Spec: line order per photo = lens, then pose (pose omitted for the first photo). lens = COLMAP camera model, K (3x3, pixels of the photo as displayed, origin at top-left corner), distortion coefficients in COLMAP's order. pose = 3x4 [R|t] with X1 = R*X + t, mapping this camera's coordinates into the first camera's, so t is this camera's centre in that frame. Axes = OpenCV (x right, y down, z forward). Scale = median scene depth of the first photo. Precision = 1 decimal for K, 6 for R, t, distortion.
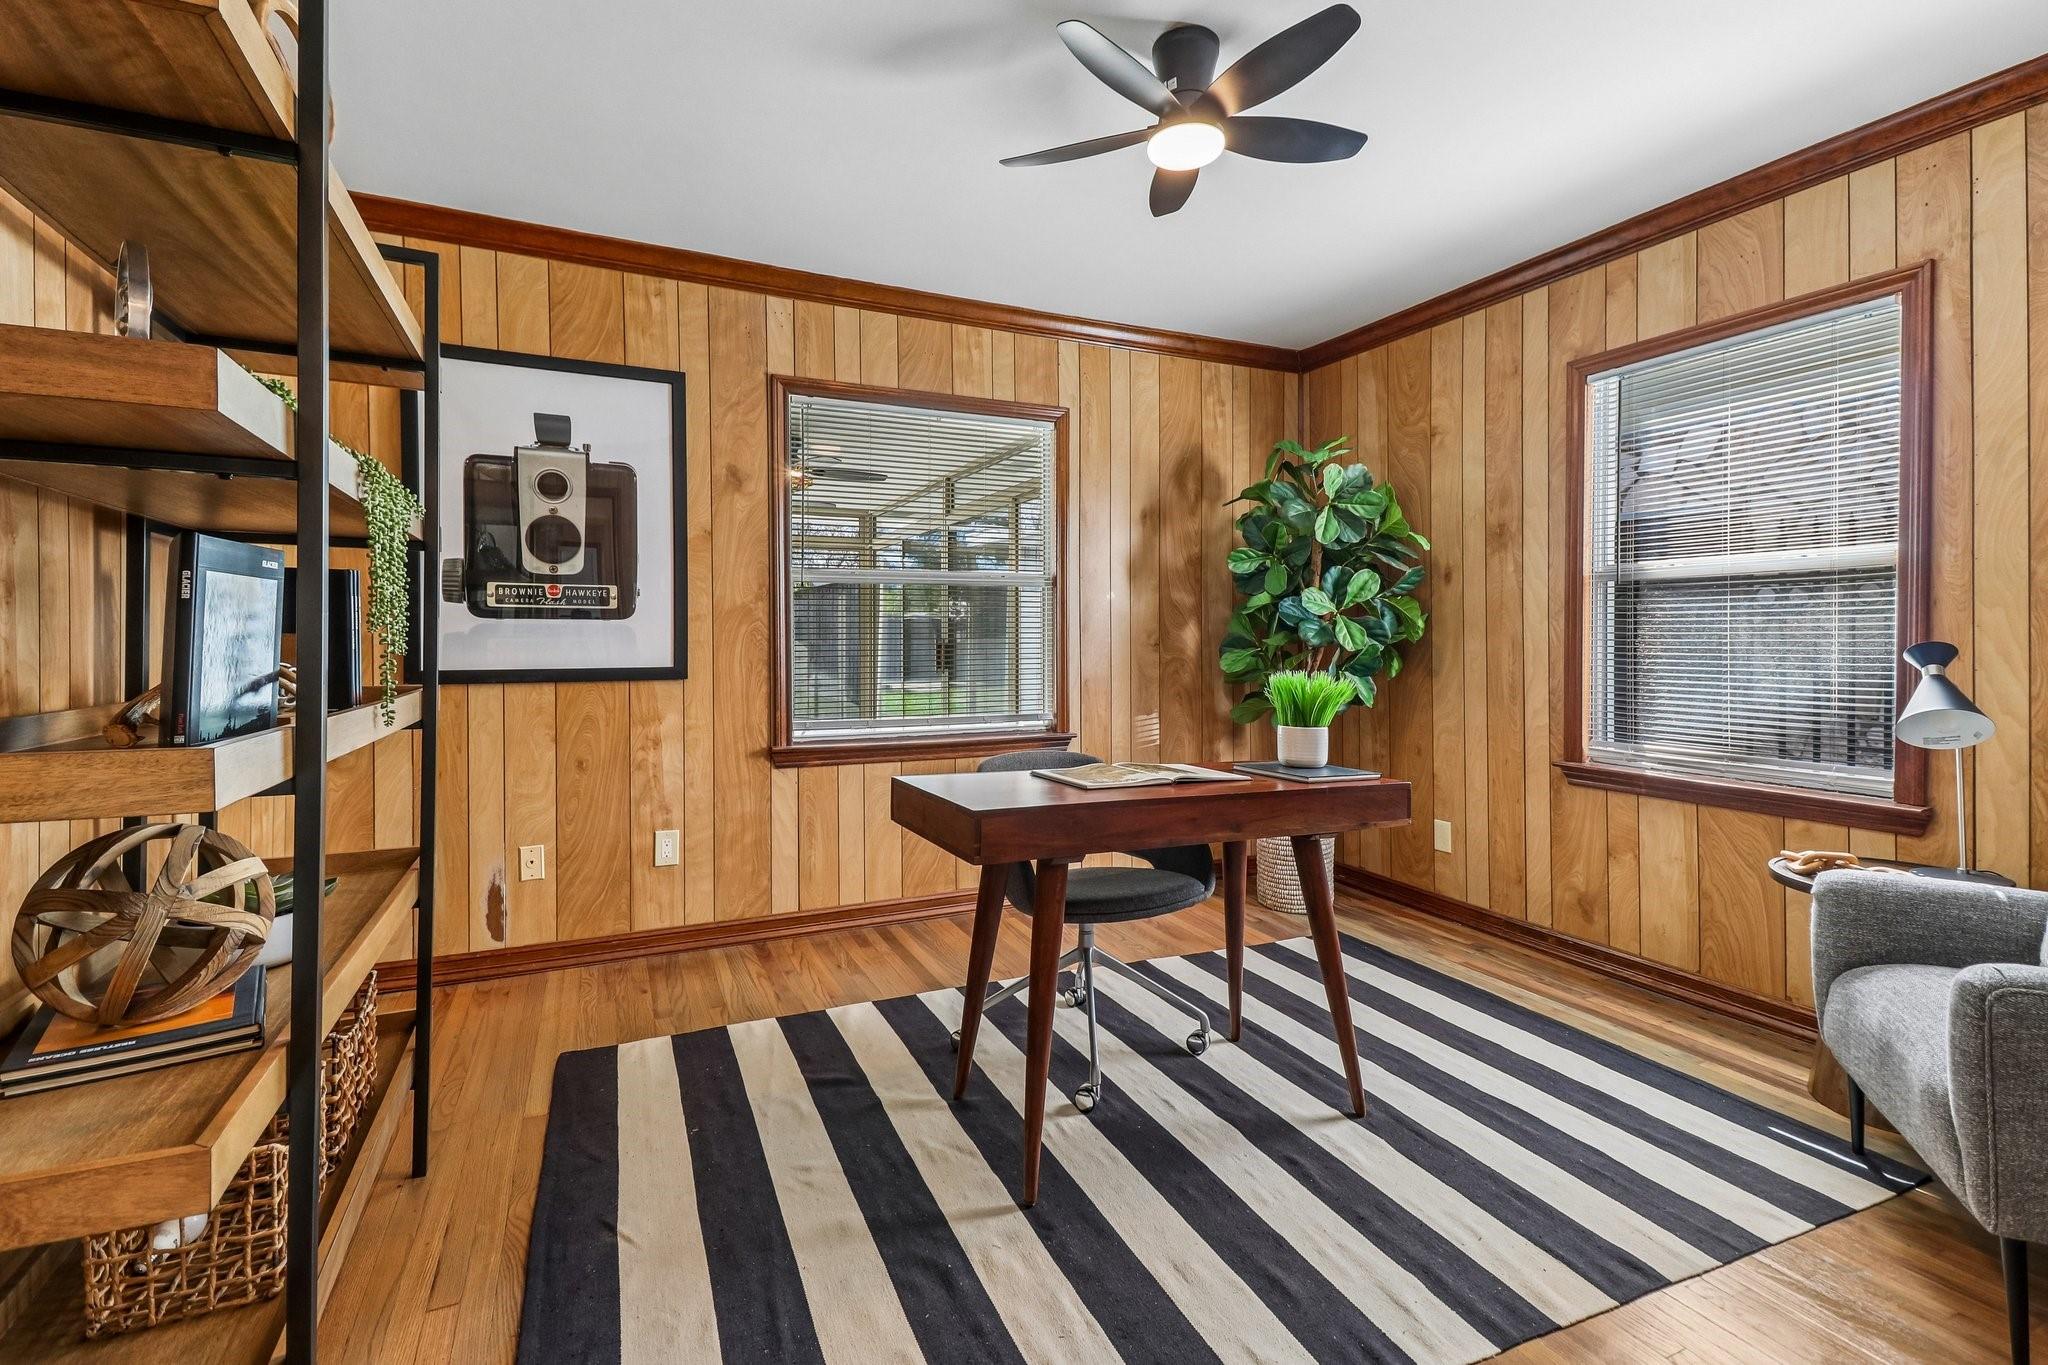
lens RADIAL K [[930.2, 0, 1014.7], [0, 930.2, 642.3], [0, 0, 1]] dist [0.053727, -0.025147]
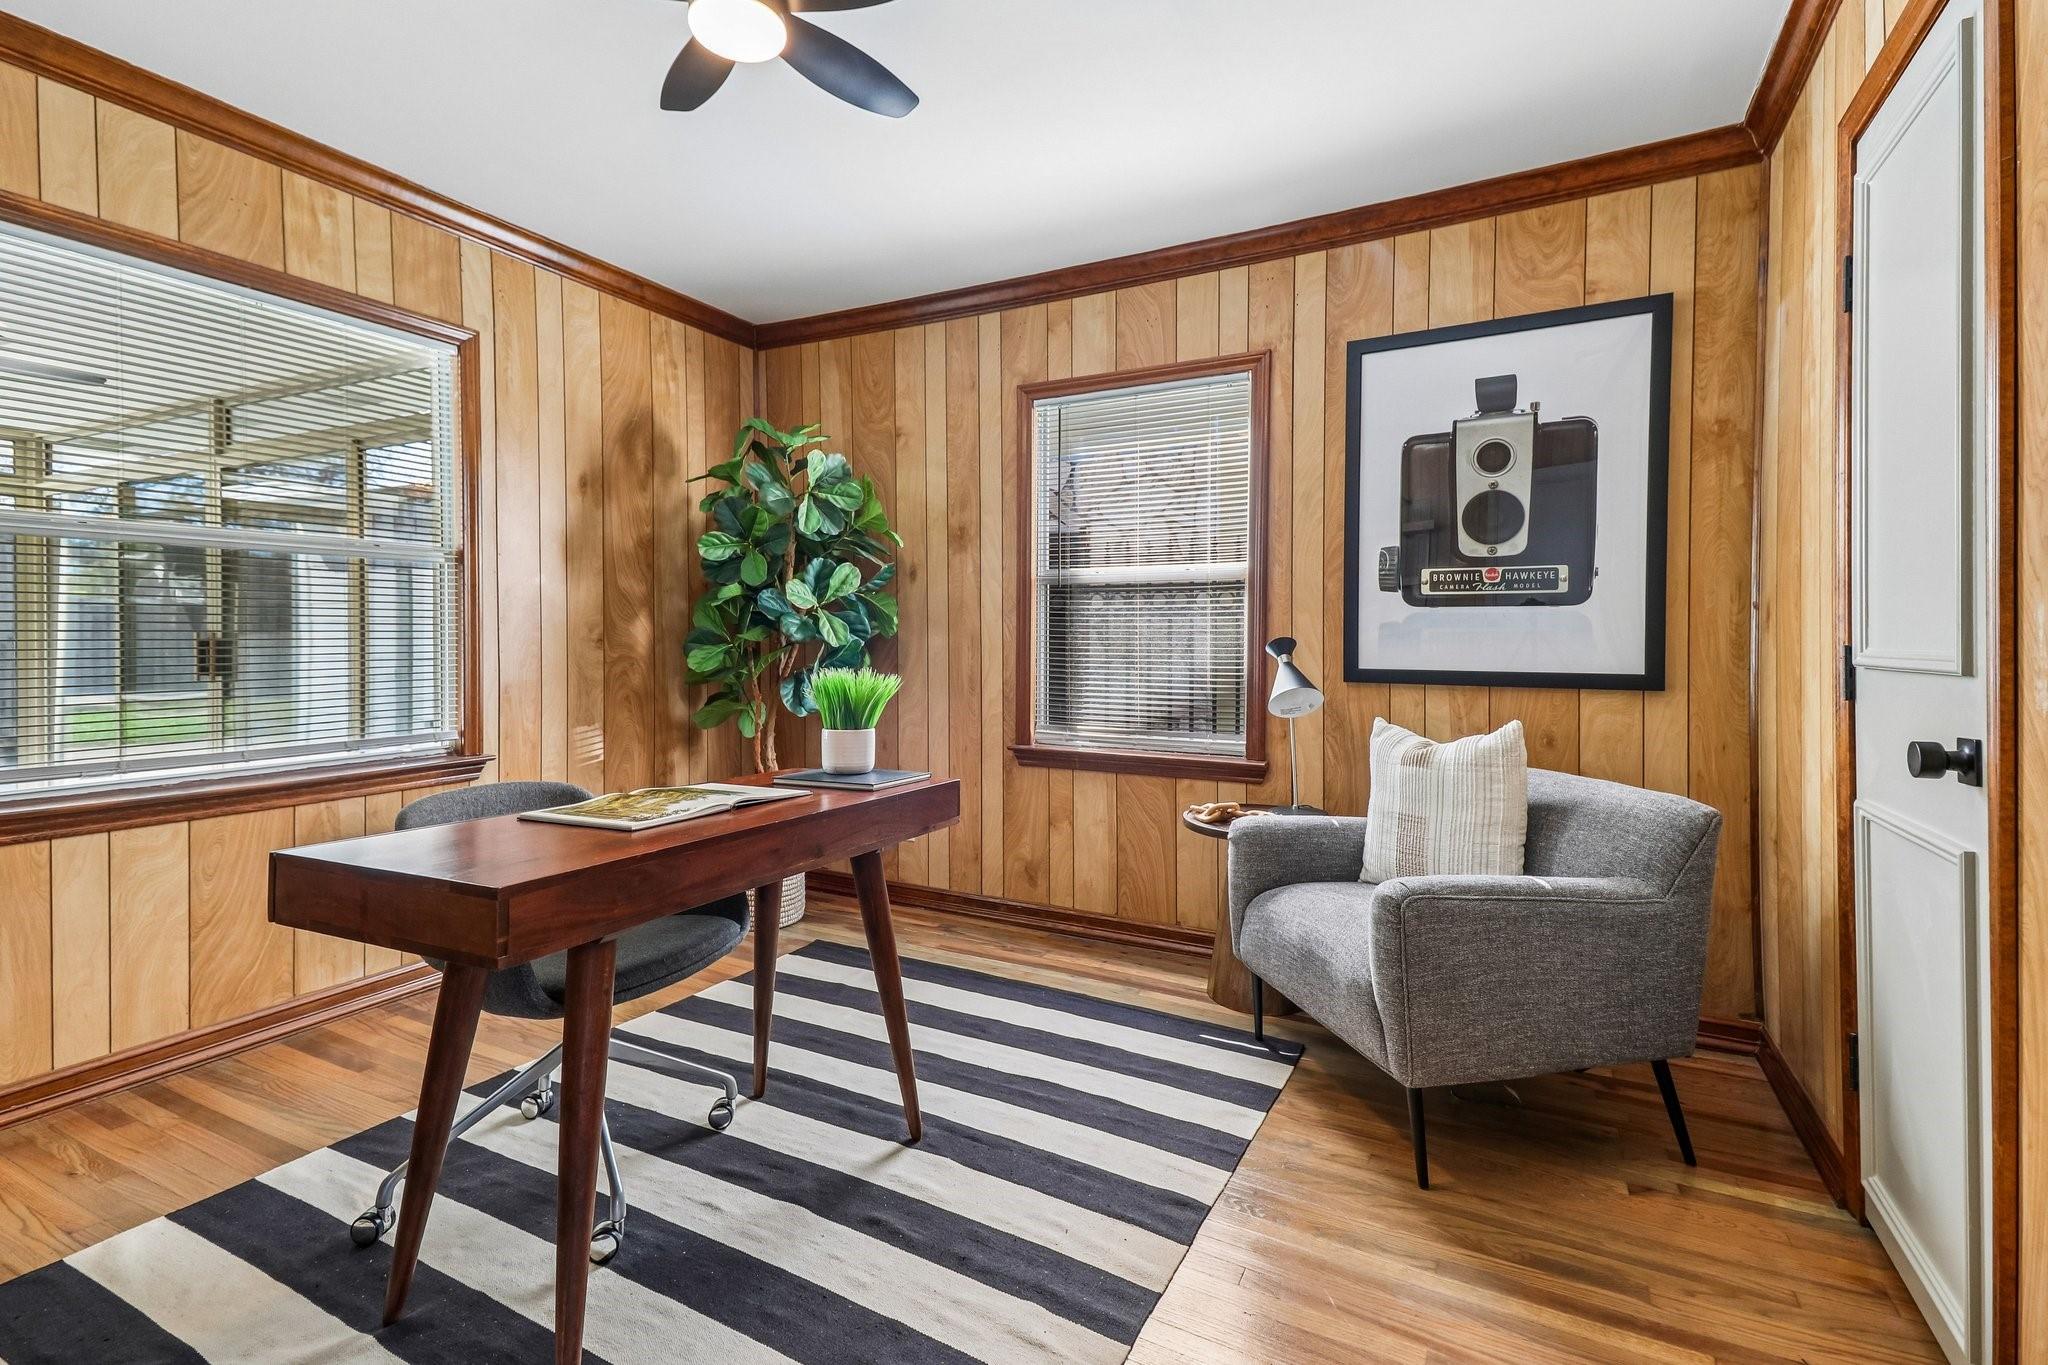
lens RADIAL K [[936.5, 0, 1020.1], [0, 936.5, 643.6], [0, 0, 1]] dist [0.072269, -0.025901]
pose [[0.790351, -0.002251, 0.612650, -0.091021], [-0.000619, 0.999990, 0.004473, 0.001749], [-0.612654, -0.003914, 0.790342, 0.127844]]
